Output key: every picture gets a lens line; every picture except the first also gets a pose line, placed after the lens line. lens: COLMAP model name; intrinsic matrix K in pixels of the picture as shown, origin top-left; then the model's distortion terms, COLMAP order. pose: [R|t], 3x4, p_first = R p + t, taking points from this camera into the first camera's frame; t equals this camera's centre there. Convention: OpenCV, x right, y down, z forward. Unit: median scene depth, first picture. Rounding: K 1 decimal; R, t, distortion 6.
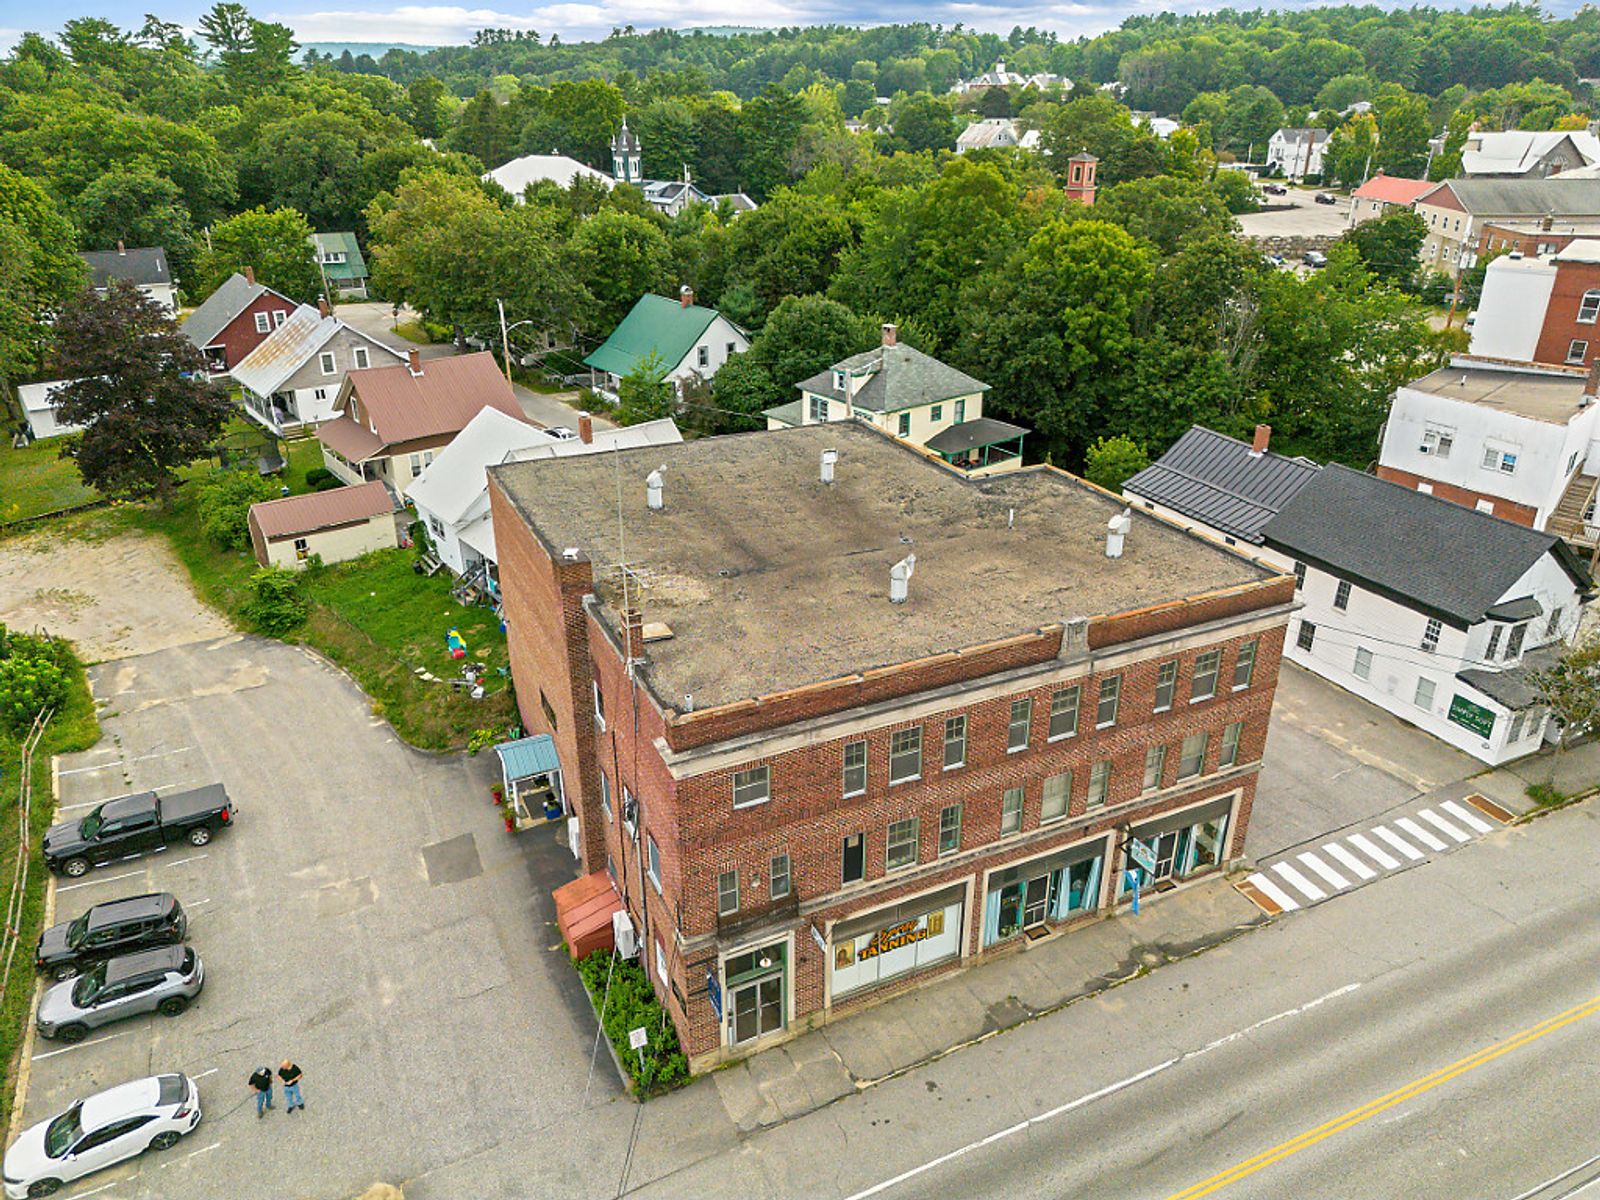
lens RADIAL K [[1121.5, 0, 805.5], [0, 1121.5, 605.1], [0, 0, 1]] dist [0.080877, -0.083011]
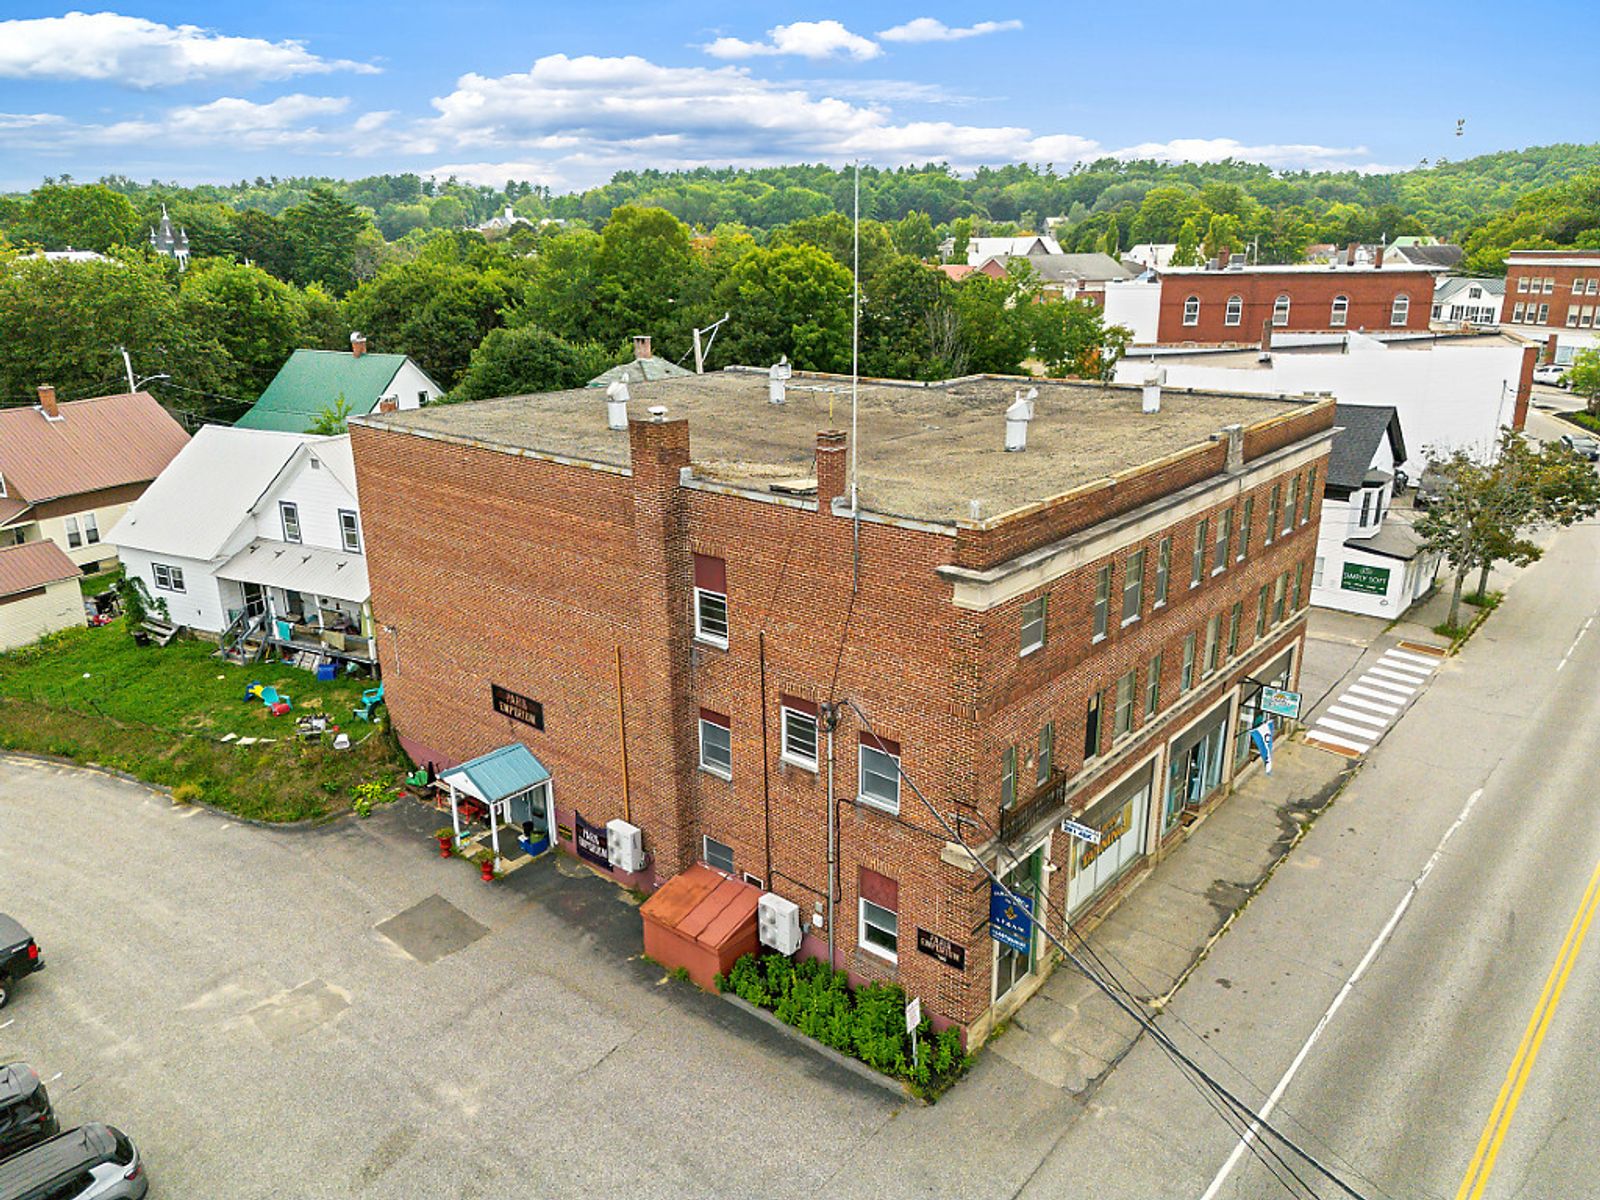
lens RADIAL K [[1121.5, 0, 805.5], [0, 1121.5, 605.1], [0, 0, 1]] dist [0.080877, -0.083011]
pose [[0.912176, -0.135277, 0.386828, -0.308437], [0.182160, 0.979409, -0.087042, 0.117435], [-0.367088, 0.149862, 0.918035, 0.213219]]
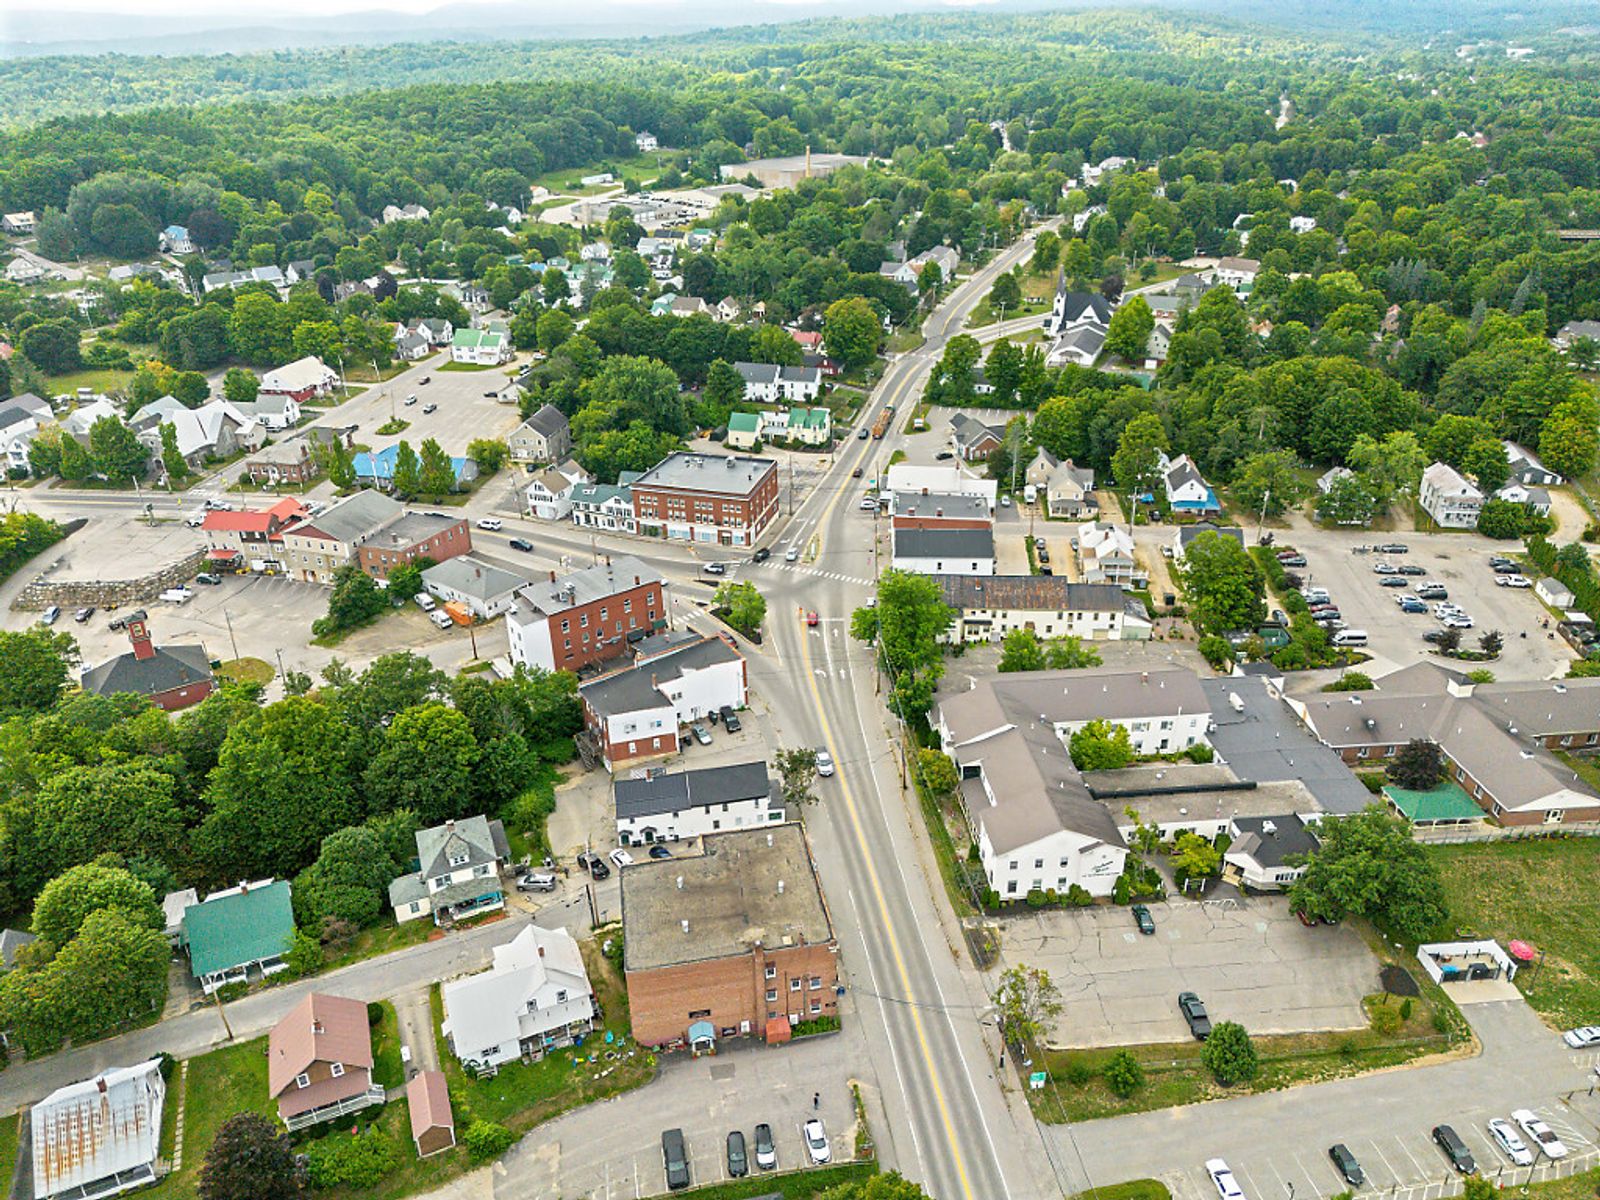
lens RADIAL K [[1121.5, 0, 805.5], [0, 1121.5, 605.1], [0, 0, 1]] dist [0.080877, -0.083011]
pose [[0.264129, -0.447303, 0.854492, -1.974727], [0.424216, 0.849534, 0.313580, -1.446357], [-0.866185, 0.279664, 0.414139, -0.649817]]
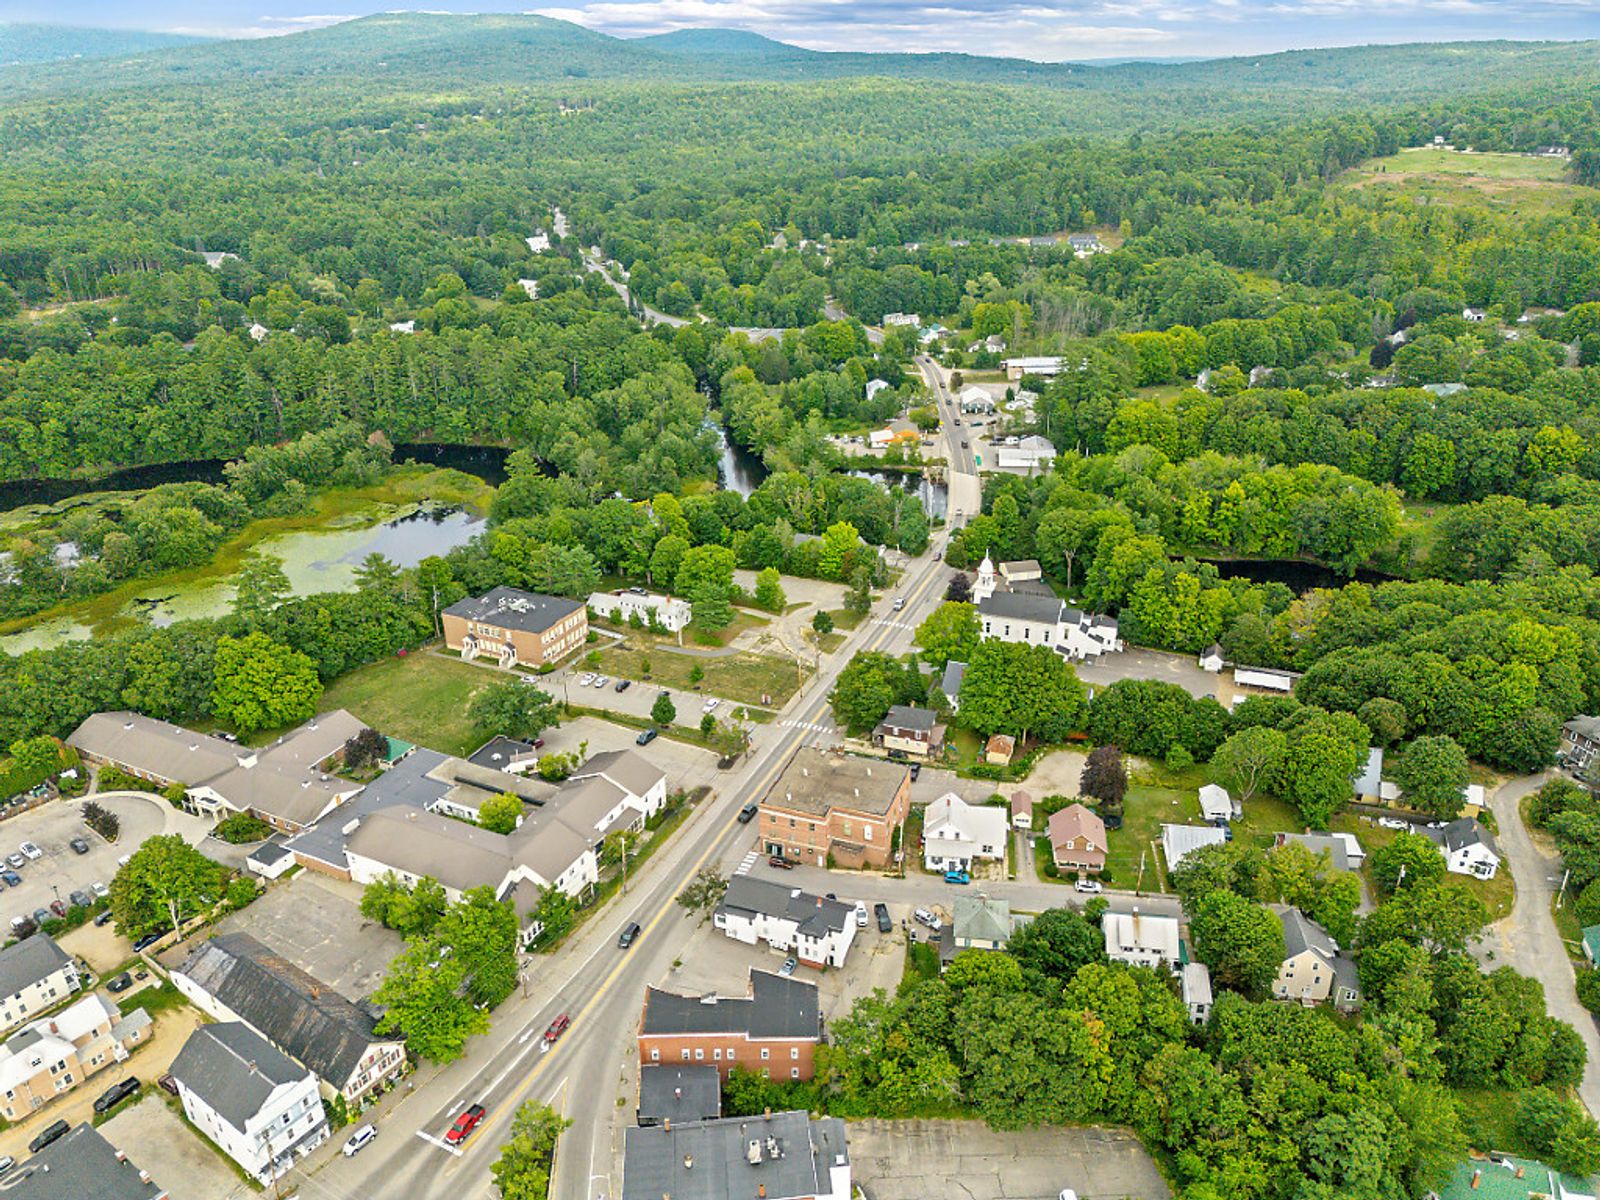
lens RADIAL K [[1121.5, 0, 805.5], [0, 1121.5, 605.1], [0, 0, 1]] dist [0.080877, -0.083011]
pose [[-0.725911, 0.304965, -0.616482, 2.649132], [-0.277180, 0.690602, 0.668012, -3.507020], [0.629463, 0.655794, -0.416785, 2.184254]]
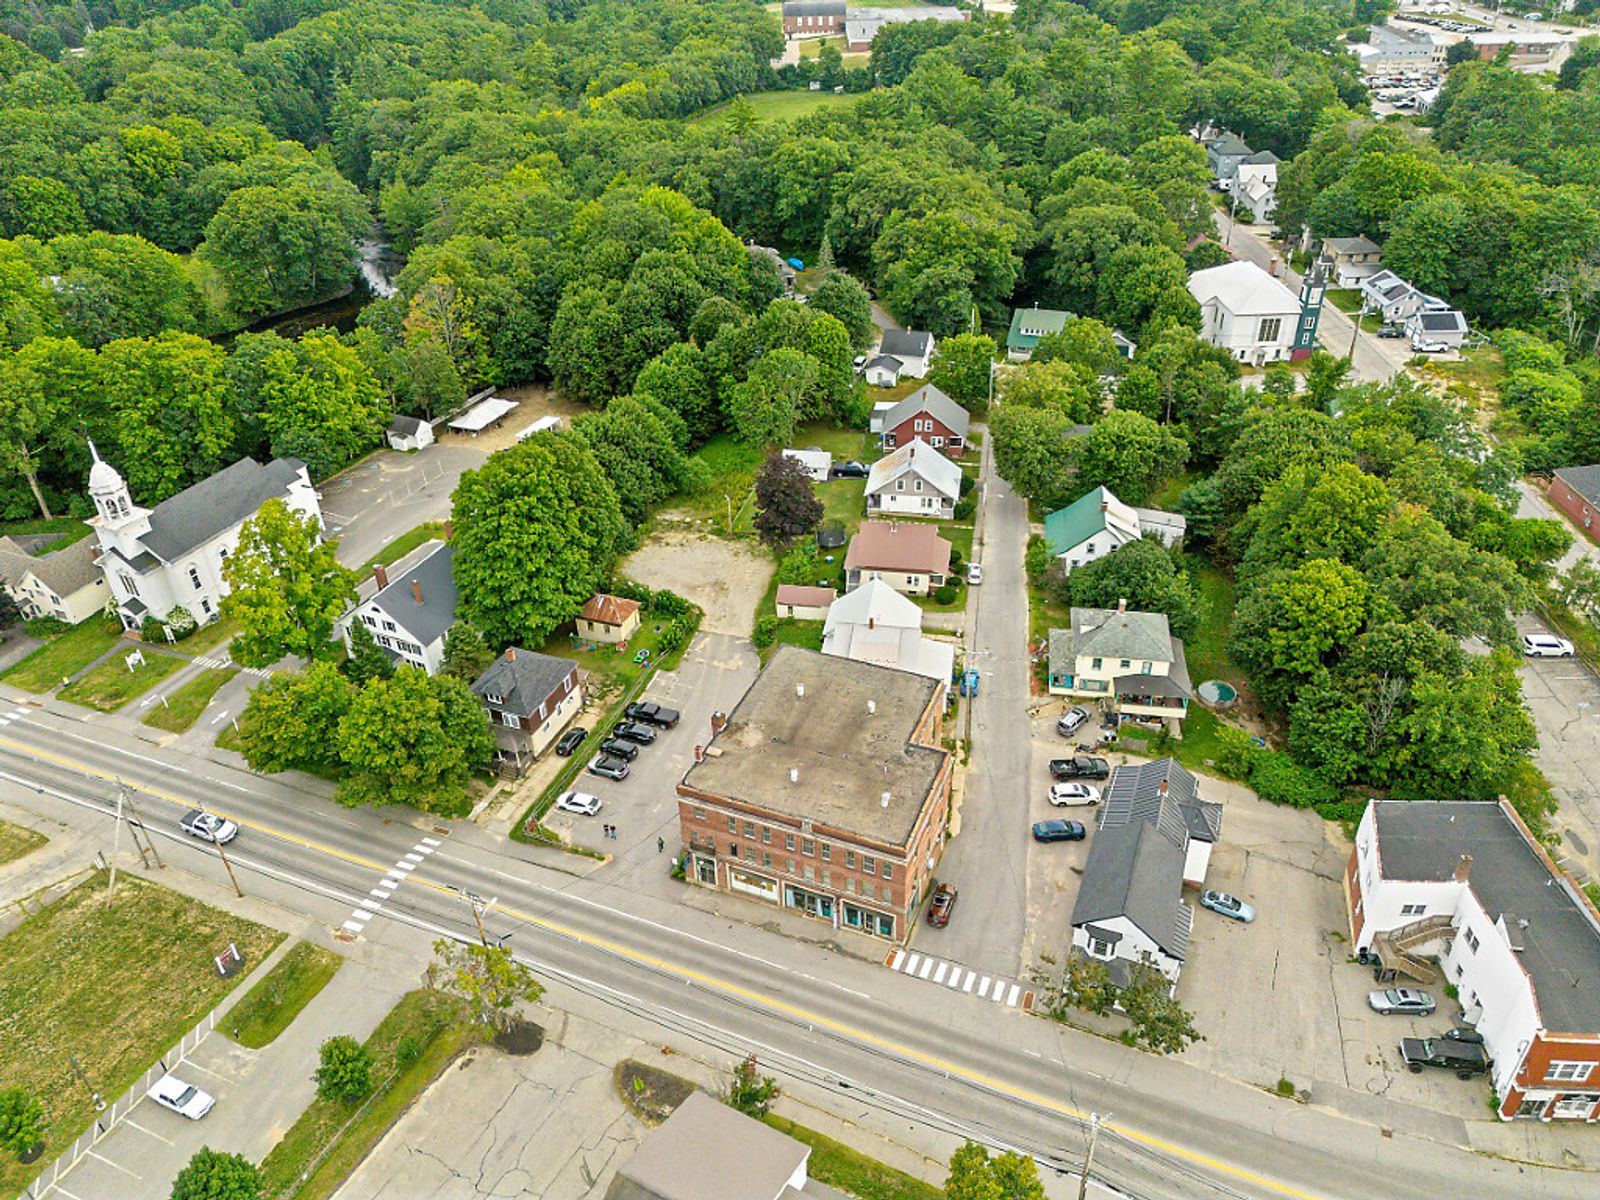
lens RADIAL K [[1124.0, 0, 800.0], [0, 1124.0, 600.0], [0, 0, 1]] dist [0.045168, -0.036027]
pose [[0.662059, 0.398744, -0.634571, 1.259000], [-0.293093, 0.917036, 0.270447, -0.879499], [0.689764, 0.006937, 0.724001, -0.757654]]
